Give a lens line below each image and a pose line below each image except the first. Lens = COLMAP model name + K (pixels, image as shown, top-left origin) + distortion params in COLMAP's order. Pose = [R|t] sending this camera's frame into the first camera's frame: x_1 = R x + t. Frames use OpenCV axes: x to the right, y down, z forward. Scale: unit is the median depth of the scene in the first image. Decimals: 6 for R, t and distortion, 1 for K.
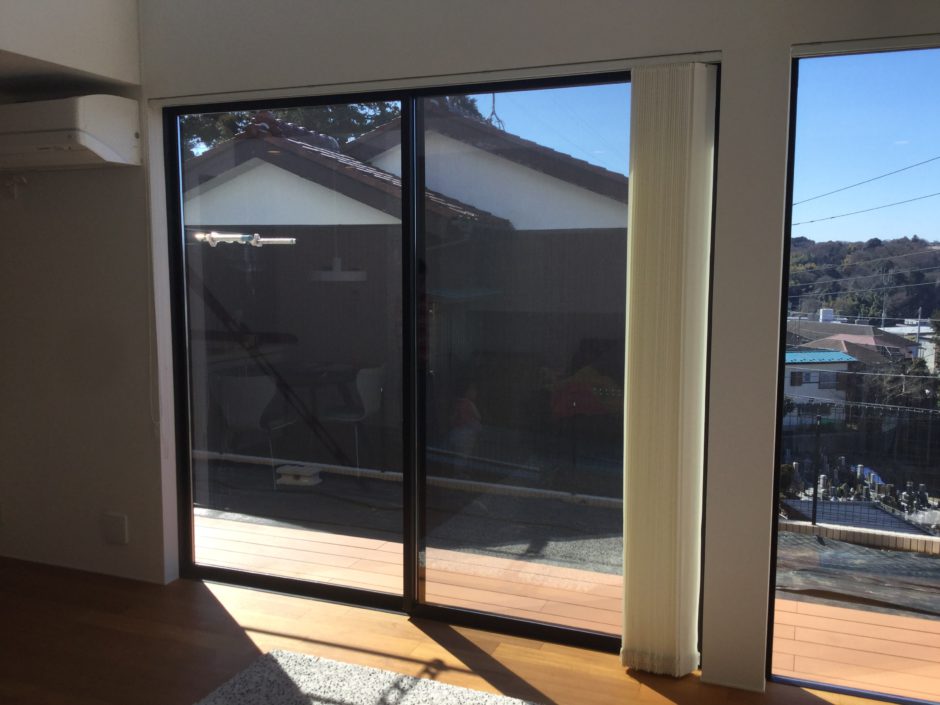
lens RADIAL K [[846.6, 0, 470.0], [0, 846.6, 352.5], [0, 0, 1]] dist [0.100610, -0.171731]
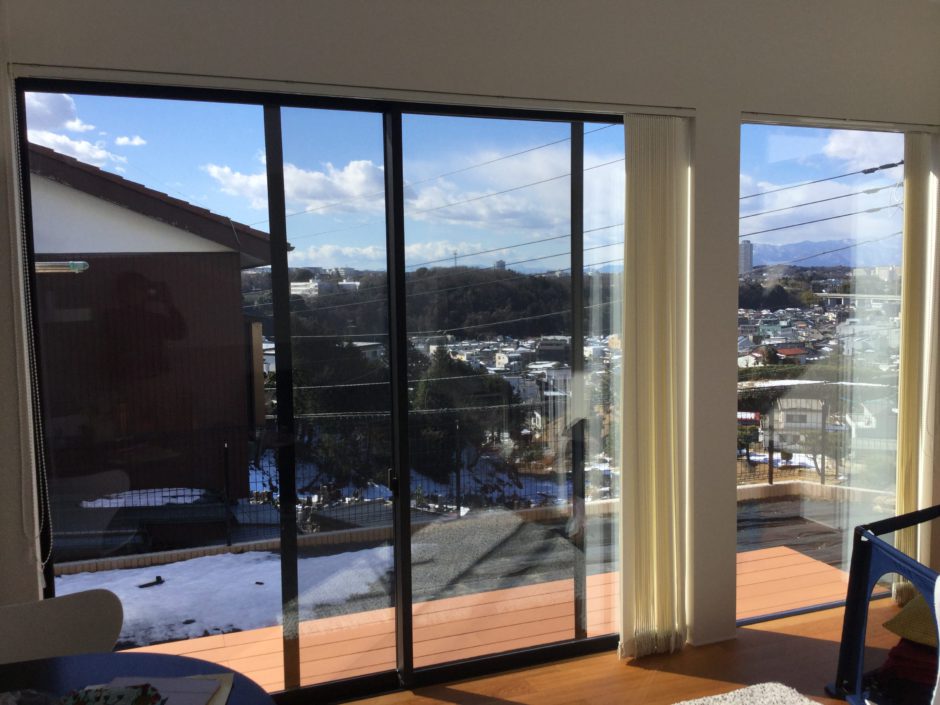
lens RADIAL K [[846.6, 0, 470.0], [0, 846.6, 352.5], [0, 0, 1]] dist [0.100610, -0.171731]
pose [[0.731877, -0.072607, 0.677557, -0.232650], [0.092235, 0.995712, 0.007071, -0.016059], [-0.675165, 0.057319, 0.735436, 0.108652]]
